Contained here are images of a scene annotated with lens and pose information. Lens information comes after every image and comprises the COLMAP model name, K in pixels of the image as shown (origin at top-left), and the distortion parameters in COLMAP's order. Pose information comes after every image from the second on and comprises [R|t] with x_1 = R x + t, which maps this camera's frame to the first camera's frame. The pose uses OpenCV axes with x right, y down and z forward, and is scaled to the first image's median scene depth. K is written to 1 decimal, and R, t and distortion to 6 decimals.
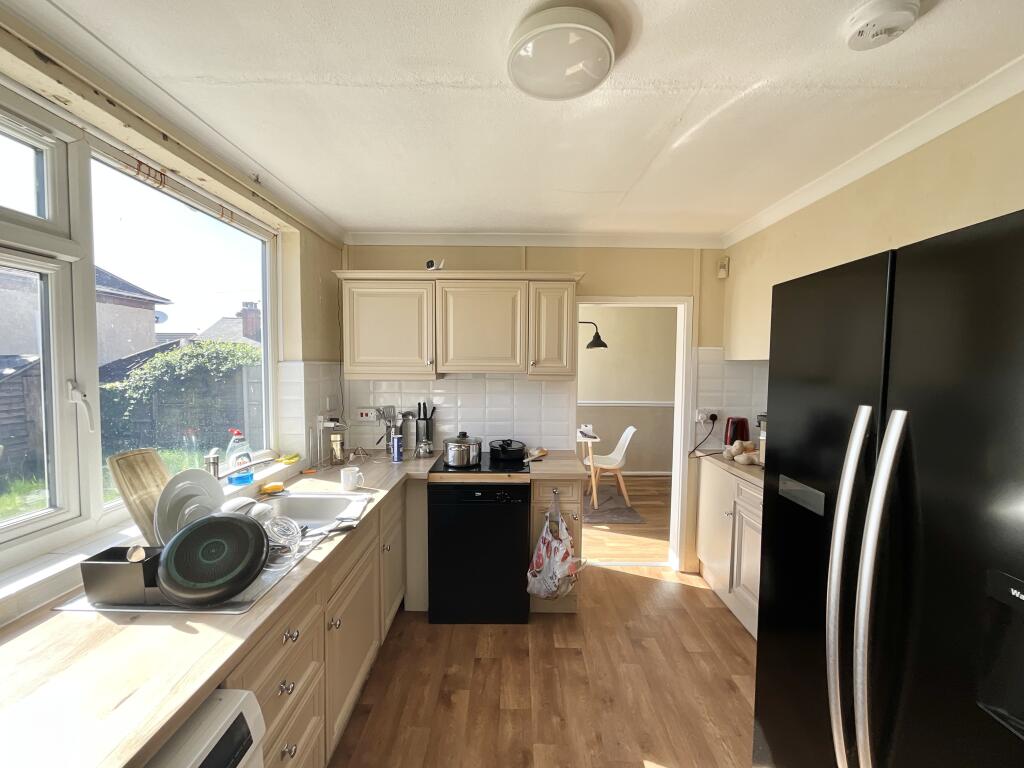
lens RADIAL K [[412.4, 0, 511.4], [0, 412.4, 384.9], [0, 0, 1]] dist [-0.001717, -0.000413]
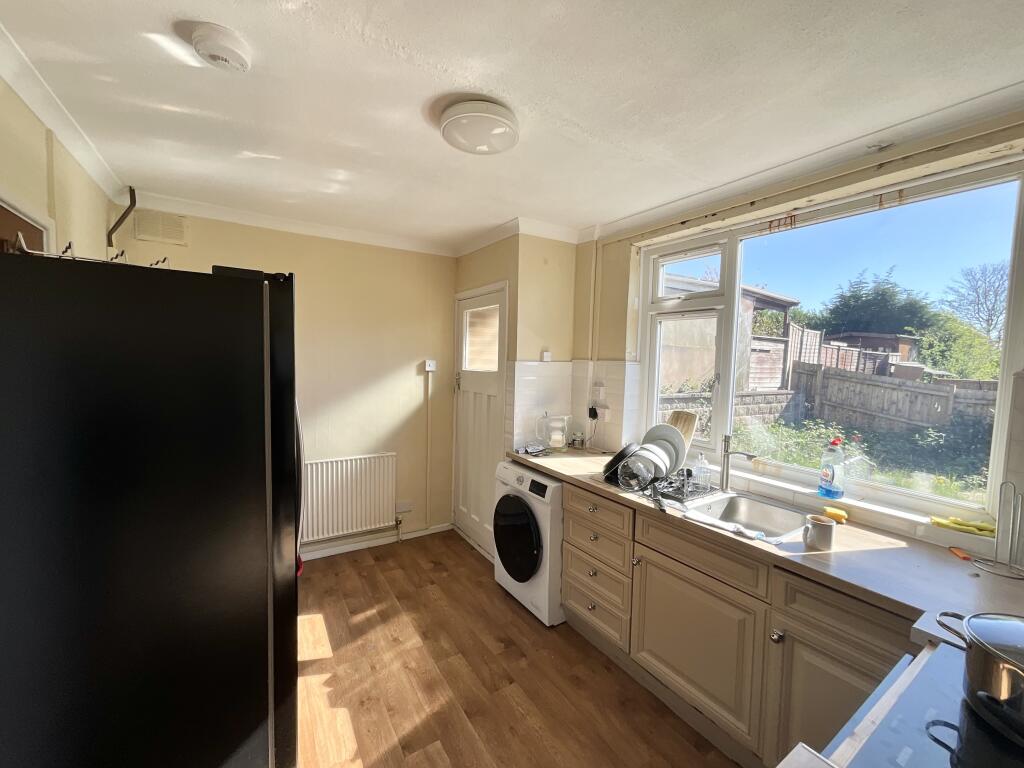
lens RADIAL K [[412.4, 0, 511.4], [0, 412.4, 384.9], [0, 0, 1]] dist [-0.001717, -0.000413]
pose [[-0.836523, 0.005118, -0.547907, 0.416081], [-0.063727, 0.992262, 0.106564, -0.060074], [0.544213, 0.124060, -0.829724, 1.222187]]
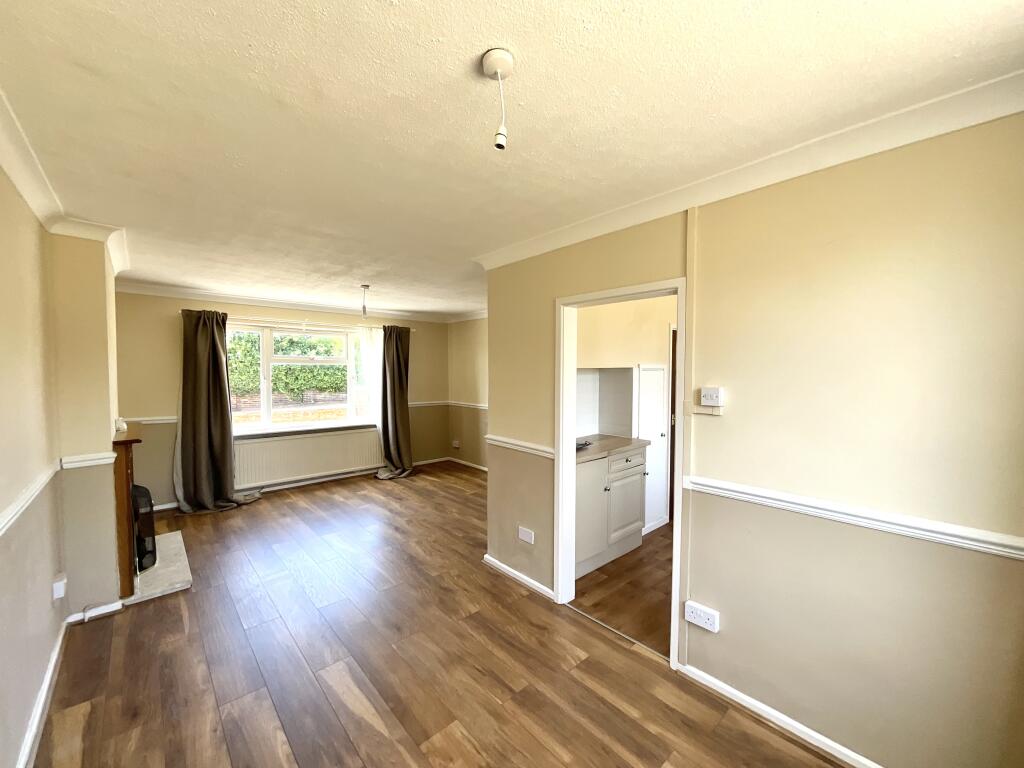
lens RADIAL K [[412.4, 0, 511.4], [0, 412.4, 384.9], [0, 0, 1]] dist [-0.001717, -0.000413]
pose [[-0.675118, -0.038817, 0.736688, -0.230629], [0.032328, 0.996099, 0.082112, -0.138470], [-0.737001, 0.079250, -0.671229, 2.383412]]
